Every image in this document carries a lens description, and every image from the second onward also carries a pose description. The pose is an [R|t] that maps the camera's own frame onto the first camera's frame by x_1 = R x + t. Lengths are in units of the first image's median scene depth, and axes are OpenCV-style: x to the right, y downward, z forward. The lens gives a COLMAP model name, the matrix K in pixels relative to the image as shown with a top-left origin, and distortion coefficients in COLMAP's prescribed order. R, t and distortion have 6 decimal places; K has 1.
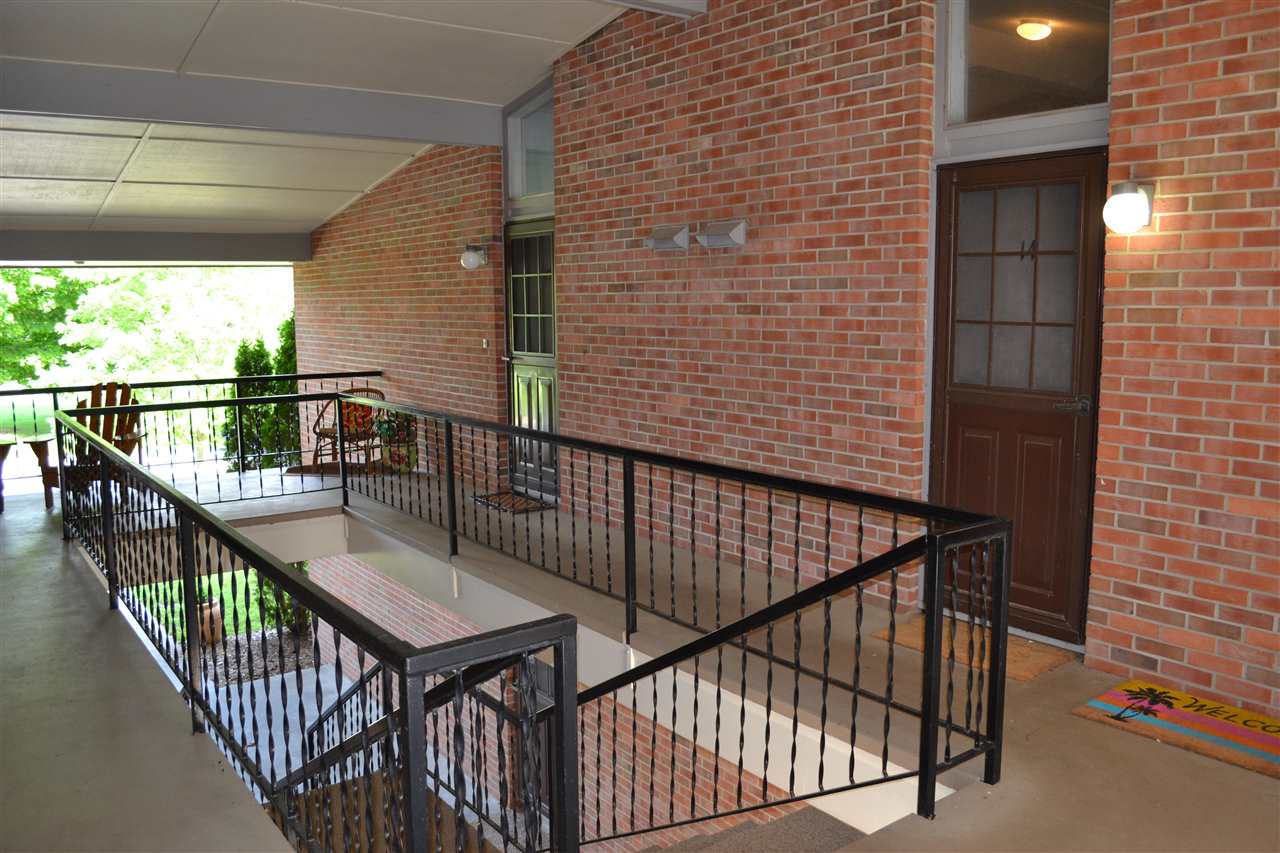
lens RADIAL K [[1017.9, 0, 635.5], [0, 1017.9, 431.7], [0, 0, 1]] dist [-0.082861, 0.005731]
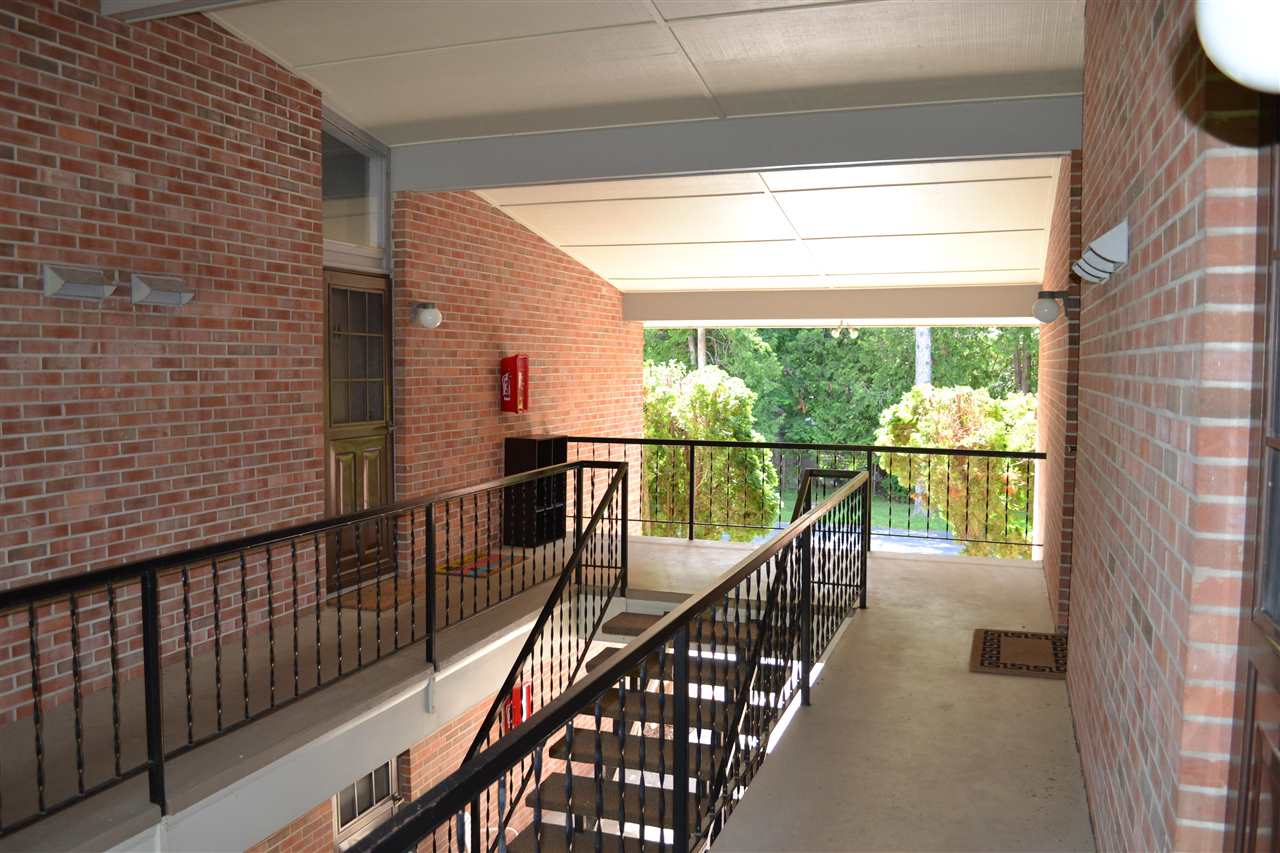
lens RADIAL K [[1017.9, 0, 635.5], [0, 1017.9, 431.7], [0, 0, 1]] dist [-0.082861, 0.005731]
pose [[-0.555636, -0.048382, 0.830017, -1.021430], [0.110514, 0.985149, 0.131405, -0.168397], [-0.824048, 0.164742, -0.542038, 1.359036]]
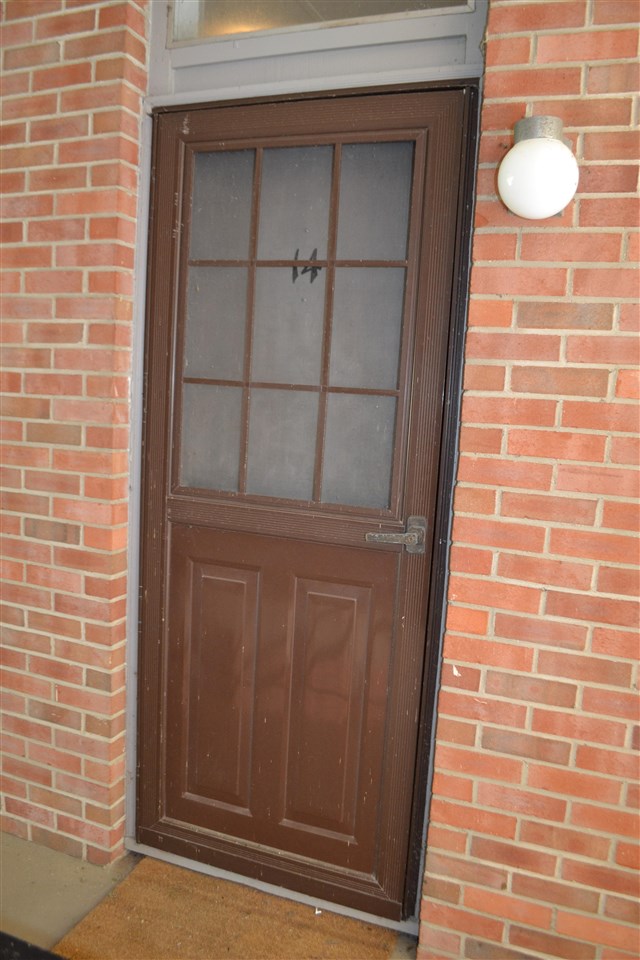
lens RADIAL K [[763.4, 0, 320.0], [0, 763.4, 480.0], [0, 0, 1]] dist [-0.082861, 0.005731]
pose [[0.846444, -0.014340, 0.532285, 0.146230], [0.011642, 0.999897, 0.008424, -0.053161], [-0.532351, -0.000934, 0.846524, 0.568153]]
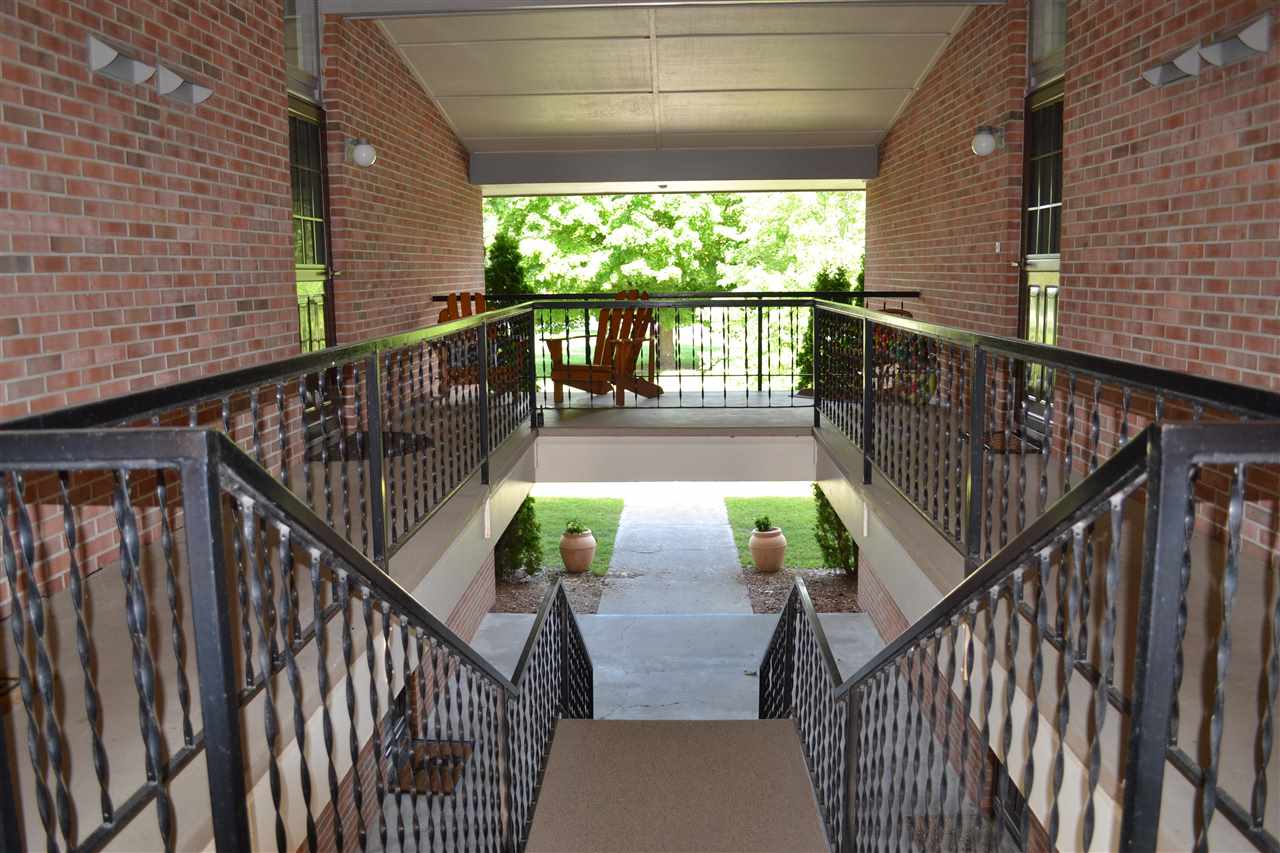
lens RADIAL K [[1017.9, 0, 635.5], [0, 1017.9, 431.7], [0, 0, 1]] dist [-0.082861, 0.005731]
pose [[0.782863, 0.096113, -0.614725, 0.227390], [-0.074983, 0.995370, 0.060135, 0.057218], [0.617659, -0.000983, 0.786446, 0.310429]]
